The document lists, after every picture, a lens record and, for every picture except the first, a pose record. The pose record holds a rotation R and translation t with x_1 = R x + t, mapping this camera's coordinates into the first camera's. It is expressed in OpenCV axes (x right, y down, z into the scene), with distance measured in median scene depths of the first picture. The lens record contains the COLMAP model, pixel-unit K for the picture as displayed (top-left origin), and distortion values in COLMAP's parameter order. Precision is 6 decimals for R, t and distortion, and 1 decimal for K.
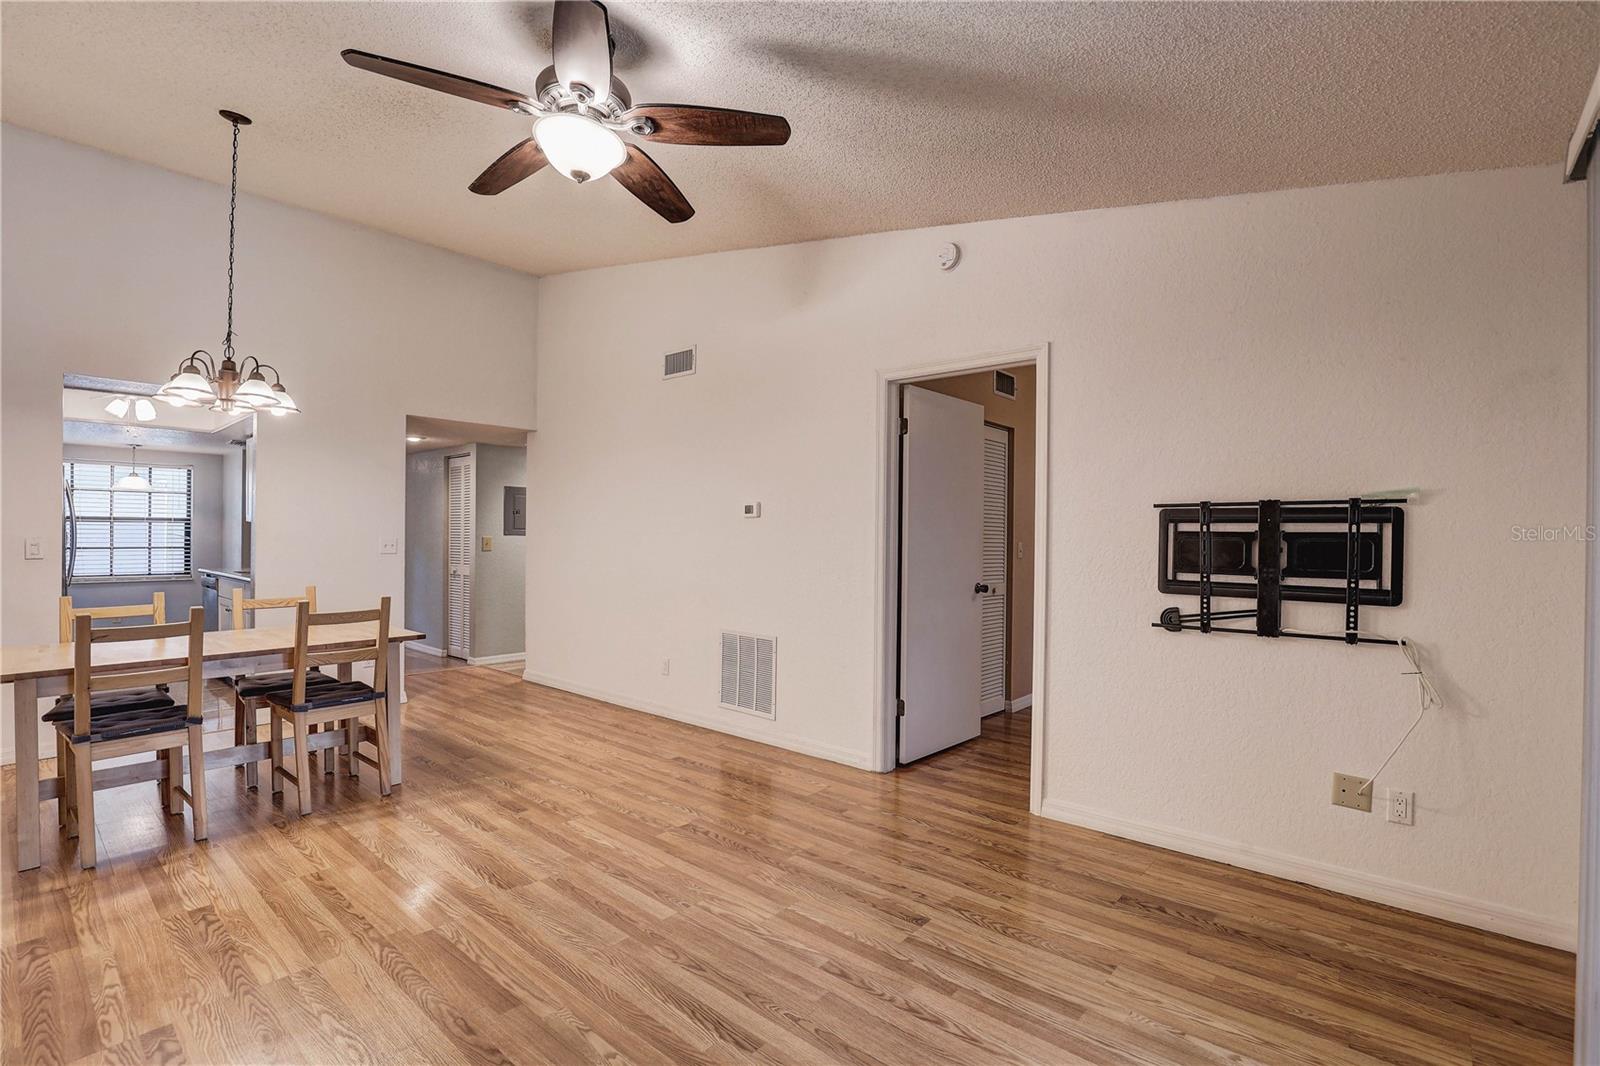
lens RADIAL K [[732.1, 0, 811.3], [0, 732.1, 537.9], [0, 0, 1]] dist [-0.037620, 0.007328]
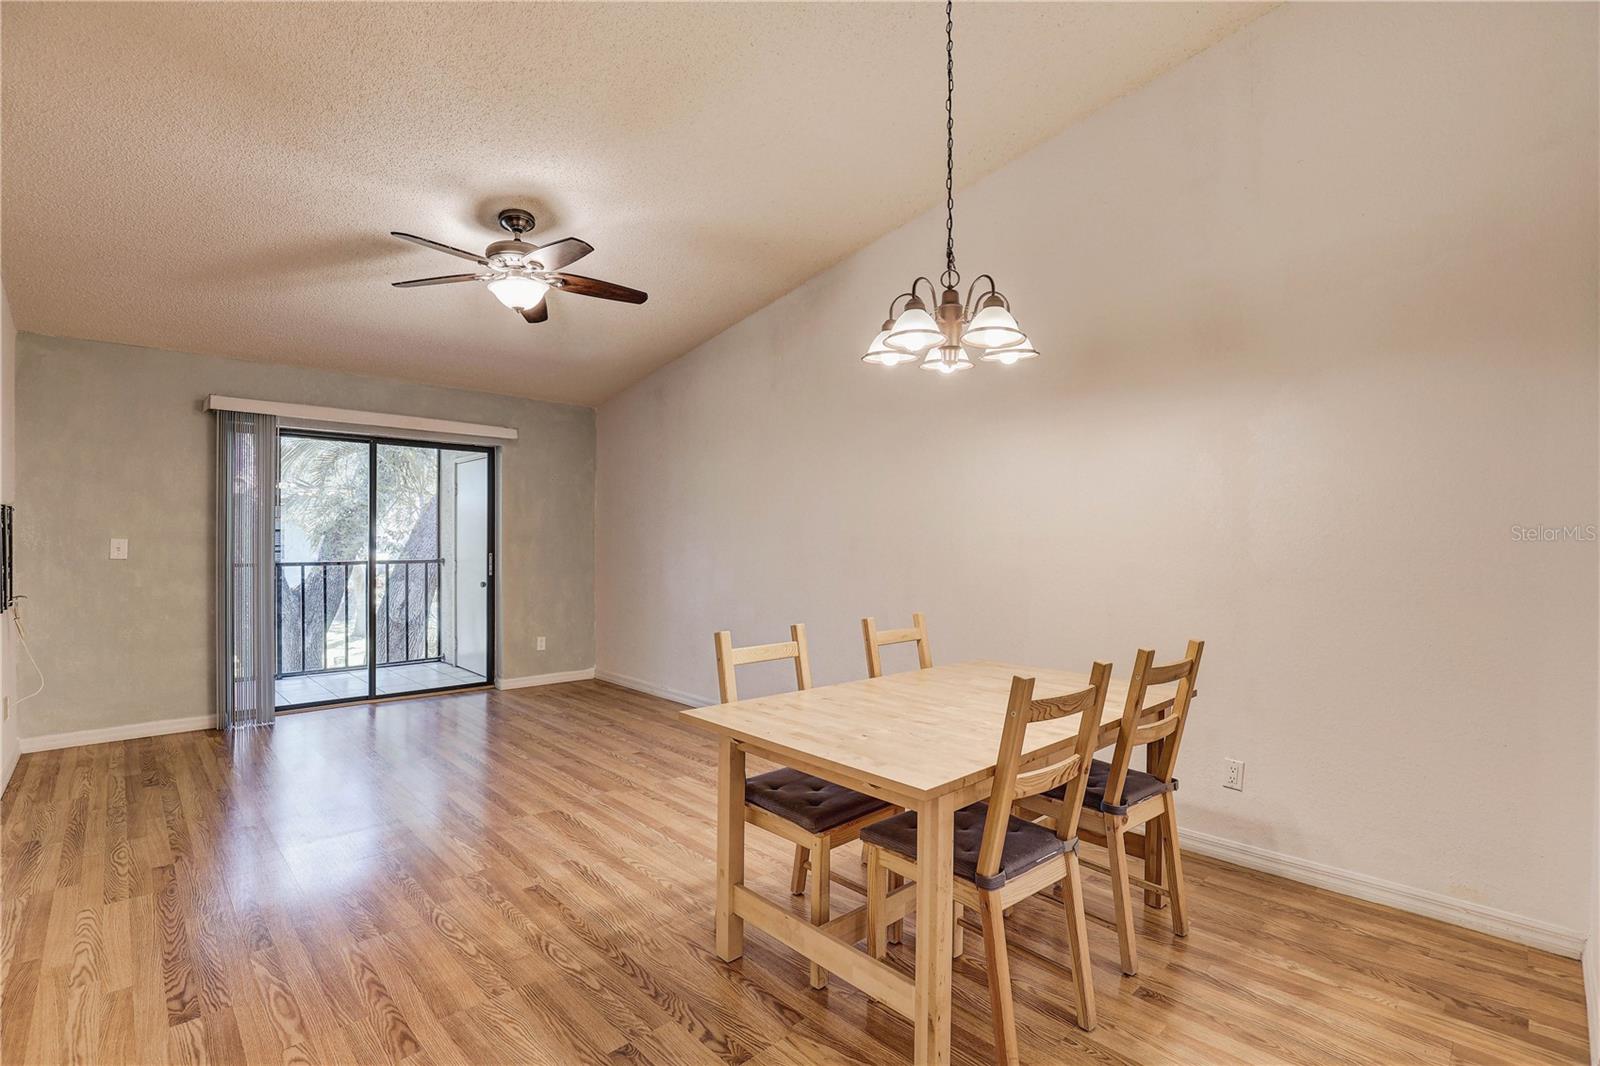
lens RADIAL K [[732.1, 0, 808.7], [0, 732.1, 538.4], [0, 0, 1]] dist [-0.037620, 0.007328]
pose [[-0.995741, -0.012426, 0.091348, -0.777973], [-0.012318, 0.999923, 0.001747, -0.010293], [-0.091363, 0.000615, -0.995817, 1.780238]]
